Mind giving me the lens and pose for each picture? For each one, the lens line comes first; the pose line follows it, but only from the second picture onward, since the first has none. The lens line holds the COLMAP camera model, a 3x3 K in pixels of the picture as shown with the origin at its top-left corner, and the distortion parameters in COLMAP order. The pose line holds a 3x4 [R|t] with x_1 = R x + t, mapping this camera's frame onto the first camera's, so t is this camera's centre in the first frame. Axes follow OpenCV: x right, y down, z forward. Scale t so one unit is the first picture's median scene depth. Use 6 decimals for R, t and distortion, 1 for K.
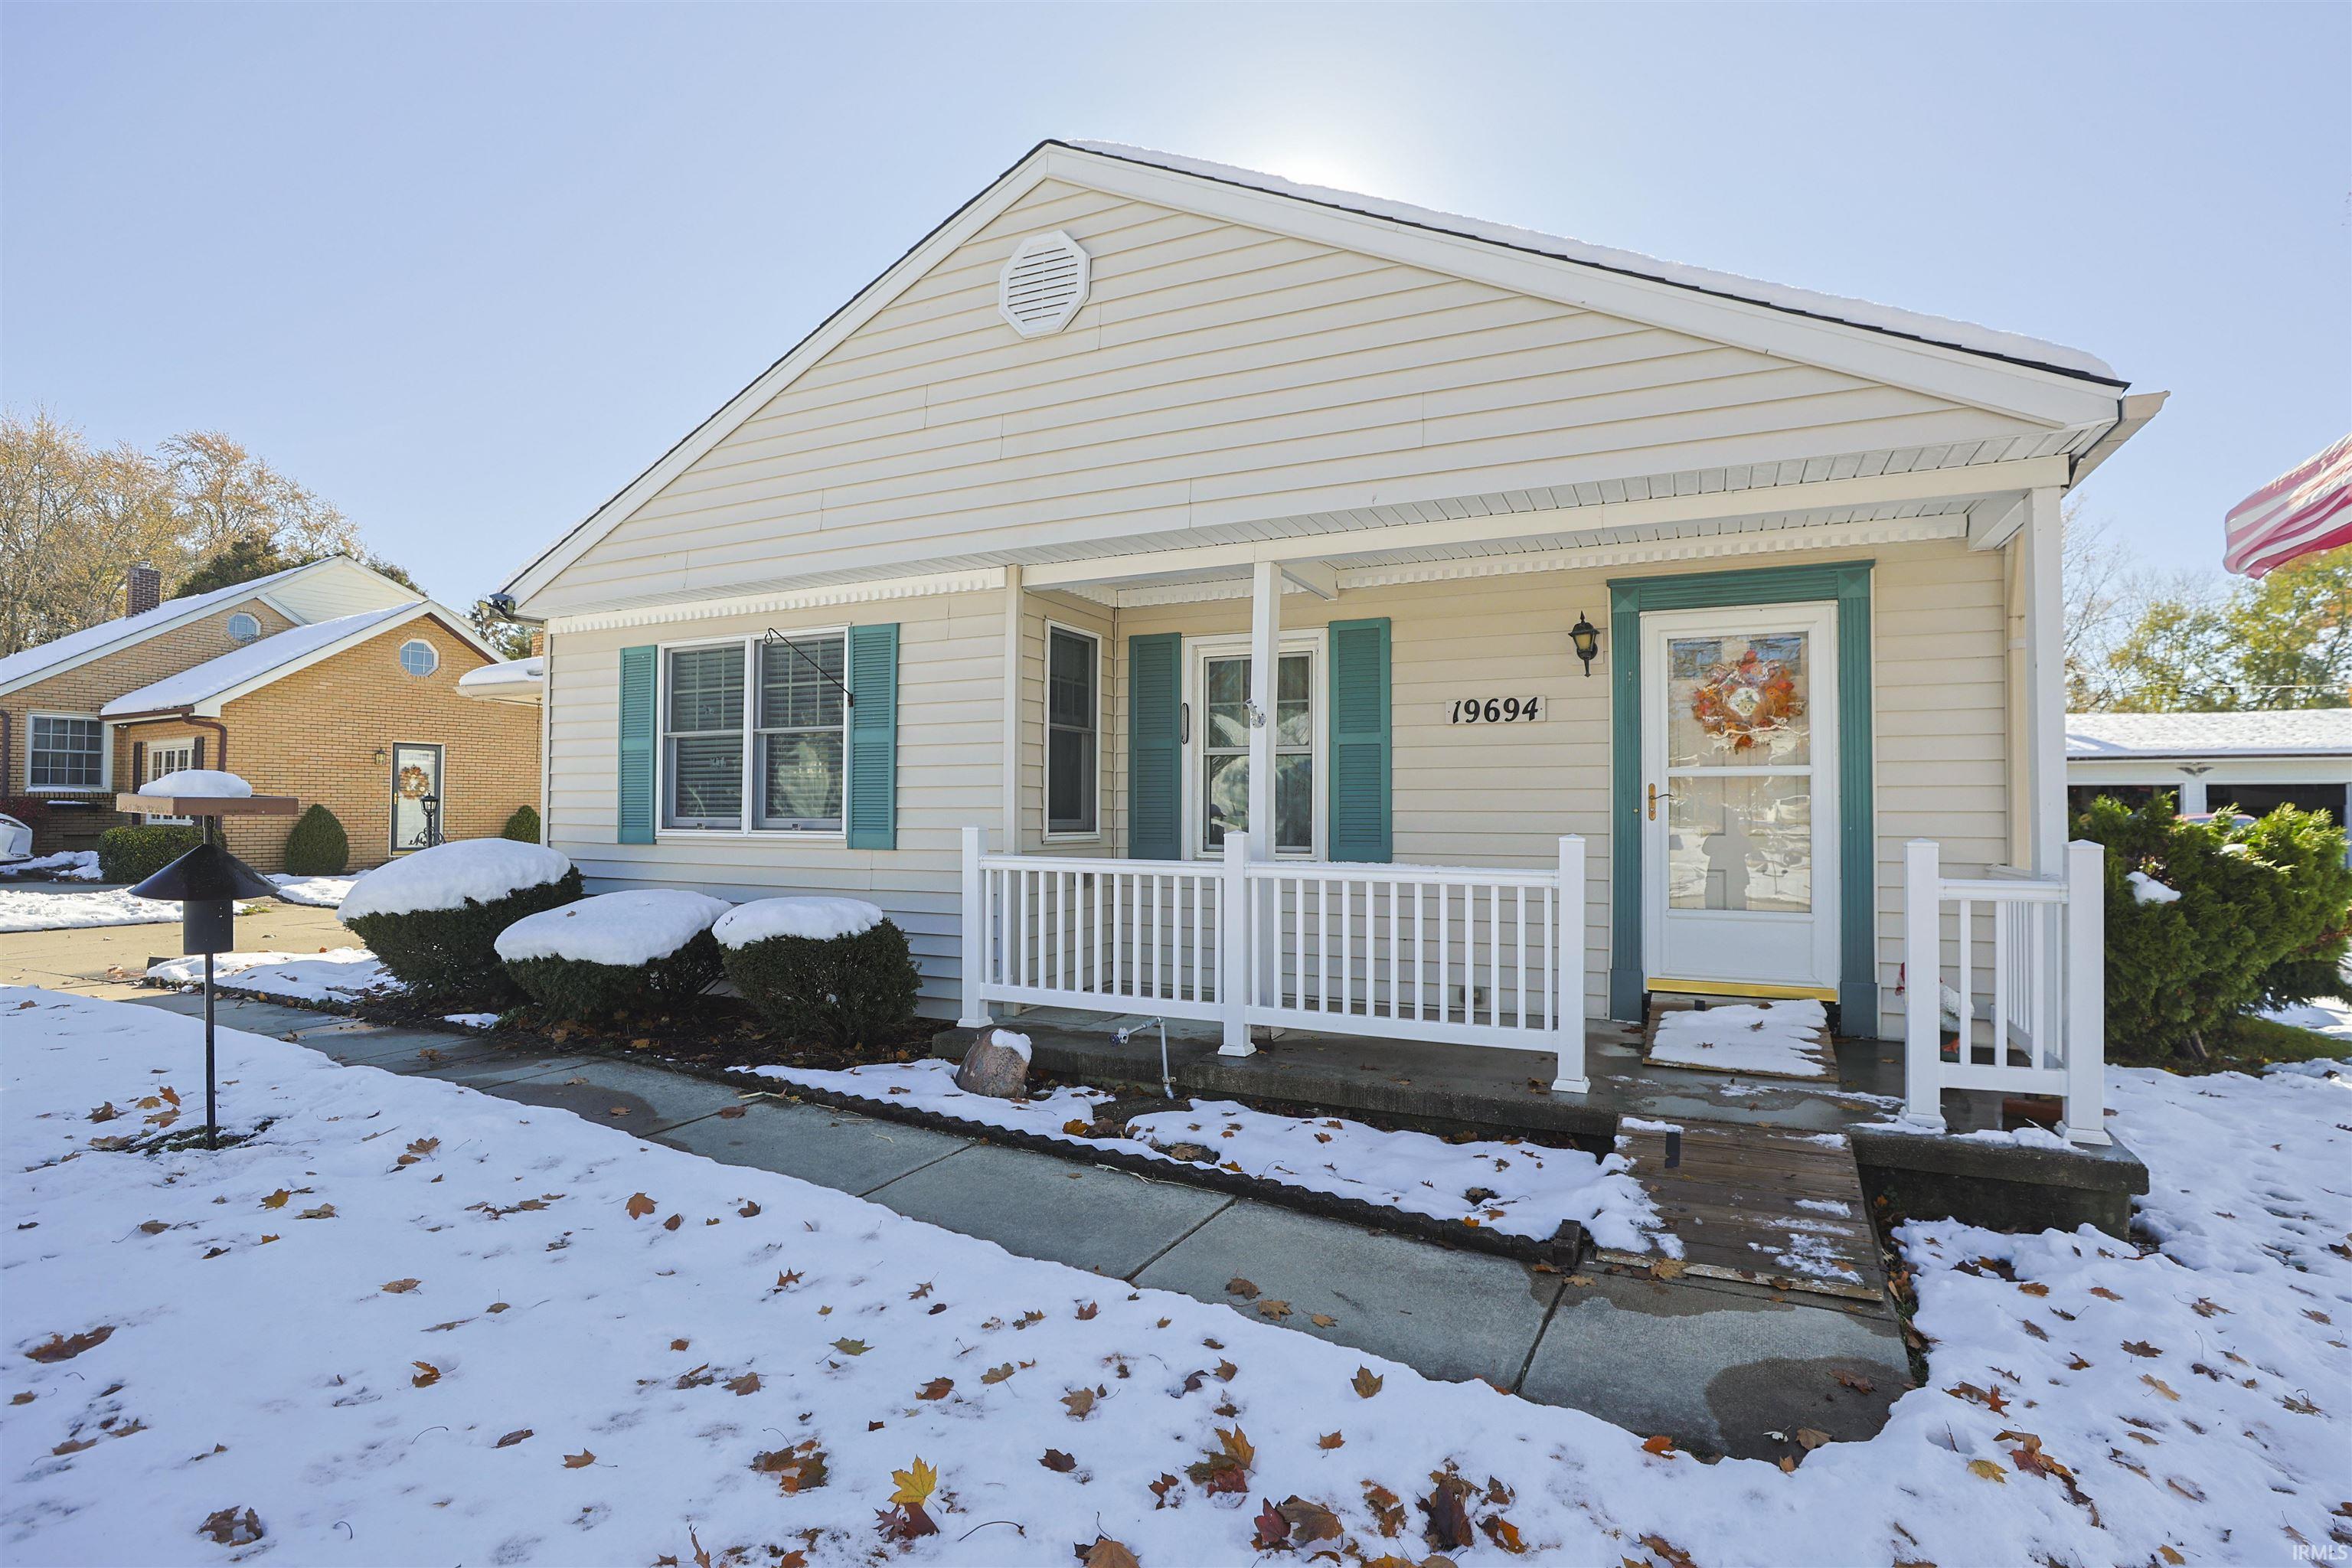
lens RADIAL K [[1140.2, 0, 1217.2], [0, 1140.2, 771.7], [0, 0, 1]] dist [-0.012224, 0.007111]
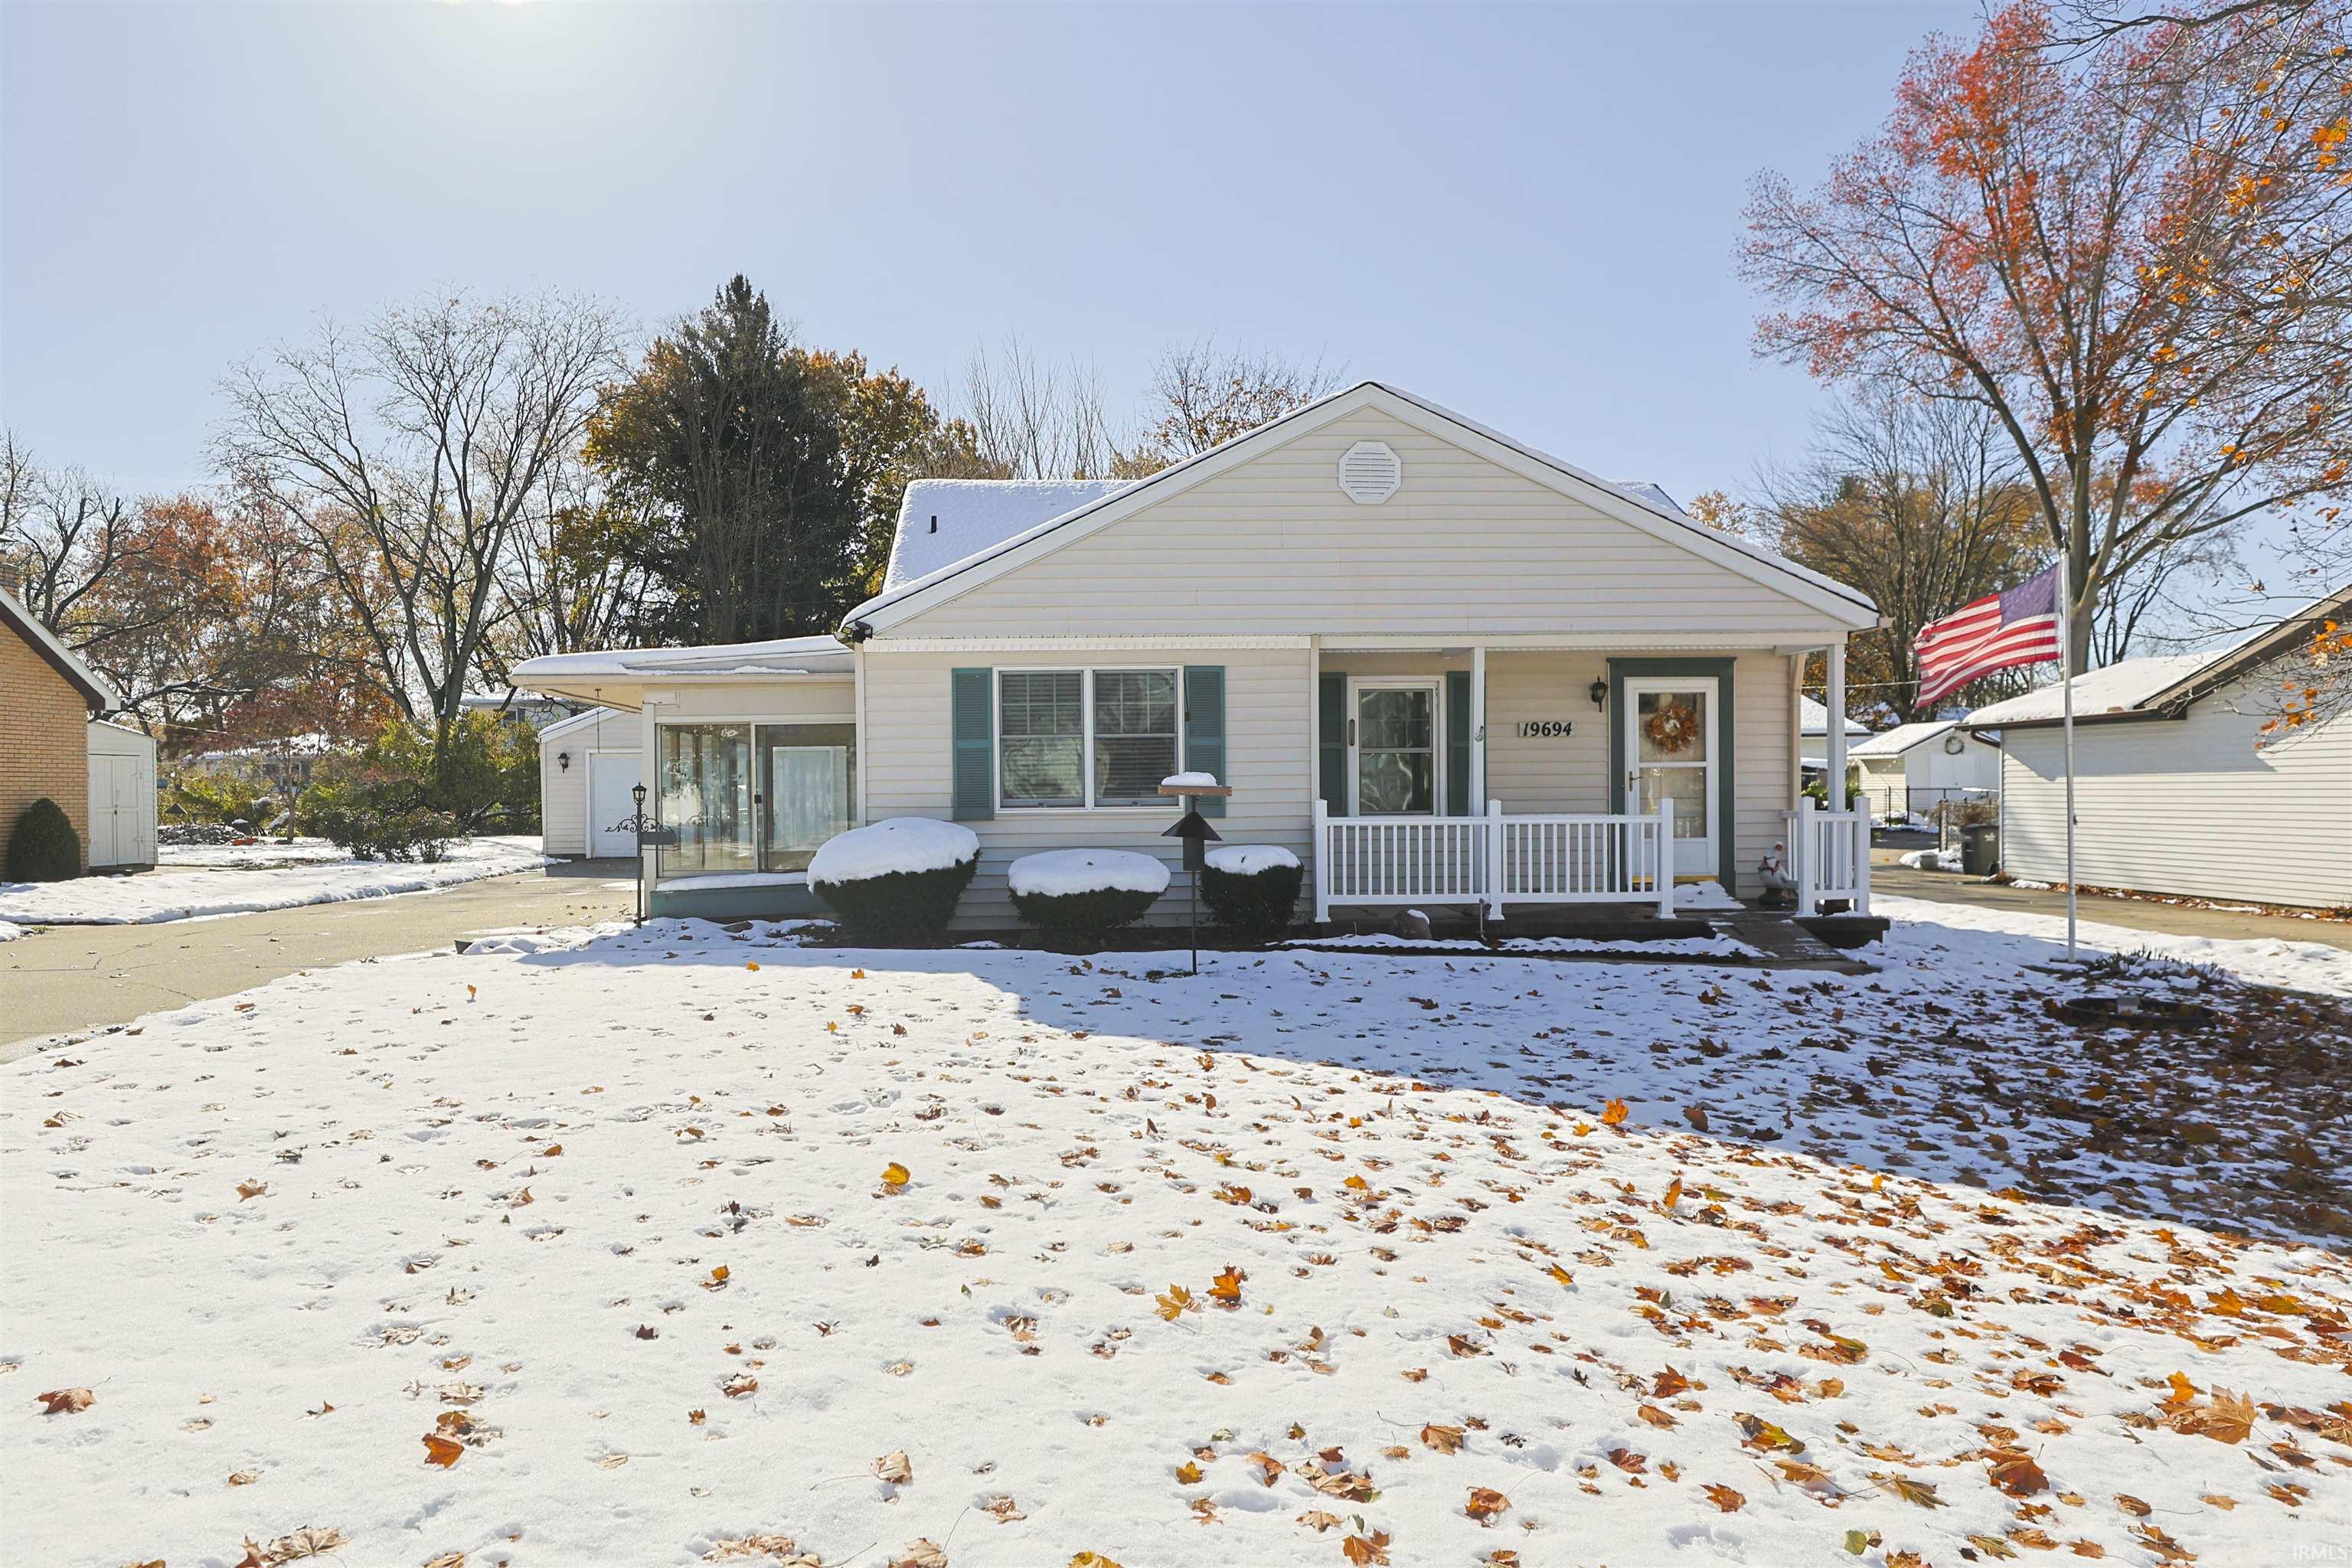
lens RADIAL K [[1419.0, 0, 1176.9], [0, 1419.0, 791.4], [0, 0, 1]] dist [-0.020885, -0.000016]
pose [[0.883450, -0.013196, 0.468339, -1.324590], [-0.002477, 0.999458, 0.032834, -0.029035], [-0.468518, -0.030167, 0.882938, -0.680271]]
